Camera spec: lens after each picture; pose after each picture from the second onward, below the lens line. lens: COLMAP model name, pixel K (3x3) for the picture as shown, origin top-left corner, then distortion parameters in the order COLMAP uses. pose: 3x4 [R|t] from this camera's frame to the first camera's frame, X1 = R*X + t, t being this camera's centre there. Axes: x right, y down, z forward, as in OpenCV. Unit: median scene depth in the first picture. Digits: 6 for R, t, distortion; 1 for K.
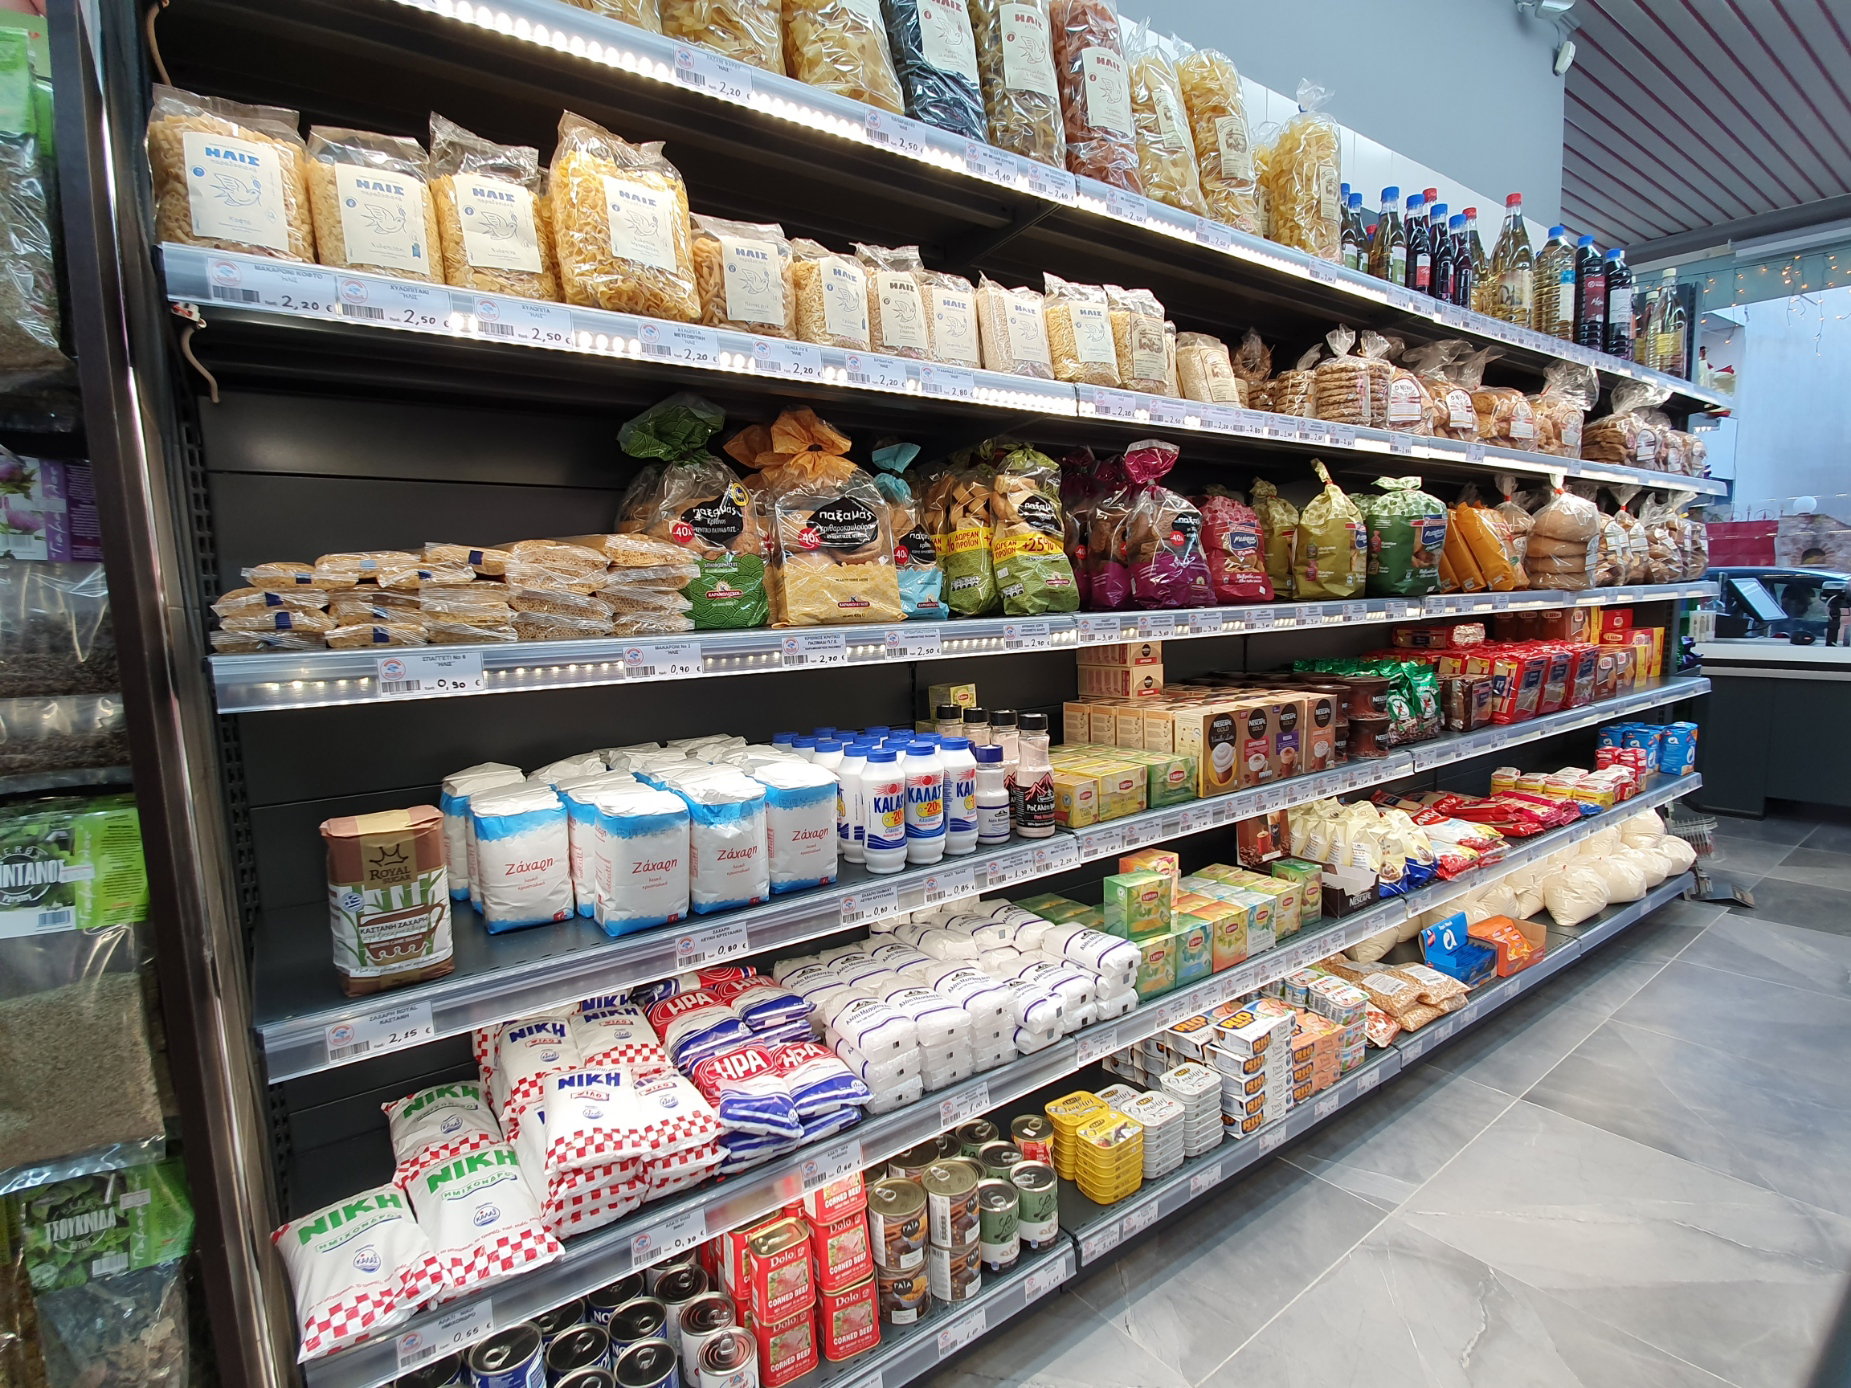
lens RADIAL K [[810.4, 0, 925.5], [0, 810.4, 694.0], [0, 0, 1]] dist [-0.002697, -0.000345]
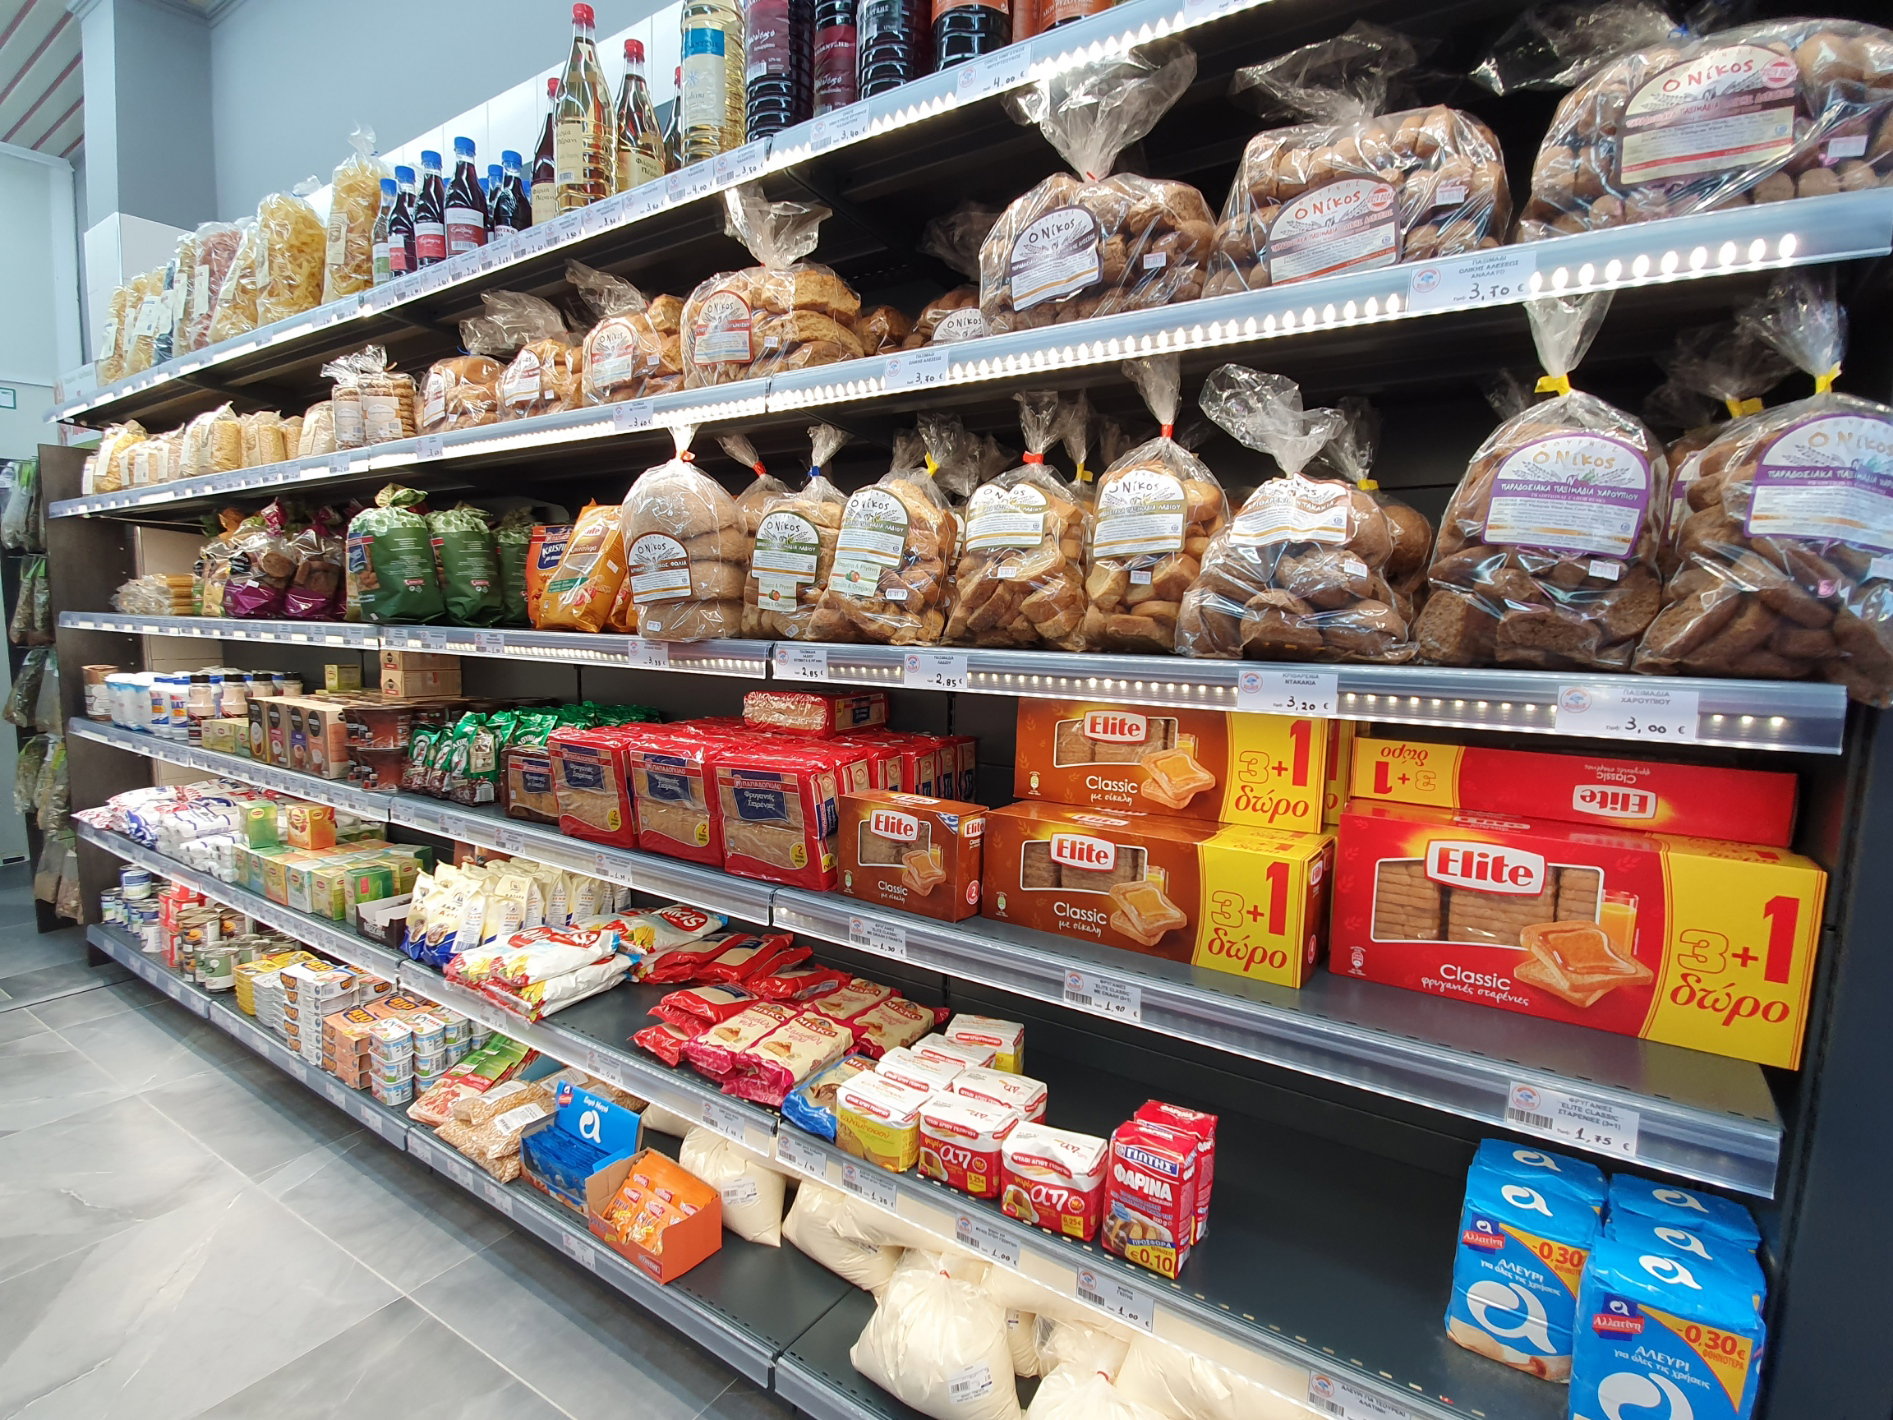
lens RADIAL K [[935.3, 0, 946.5], [0, 935.3, 710.0], [0, 0, 1]] dist [0.002900, -0.008008]
pose [[0.399742, 0.125793, -0.907955, 1.551556], [-0.141379, 0.987147, 0.074520, -0.163325], [0.905659, 0.098577, 0.412388, 0.973119]]
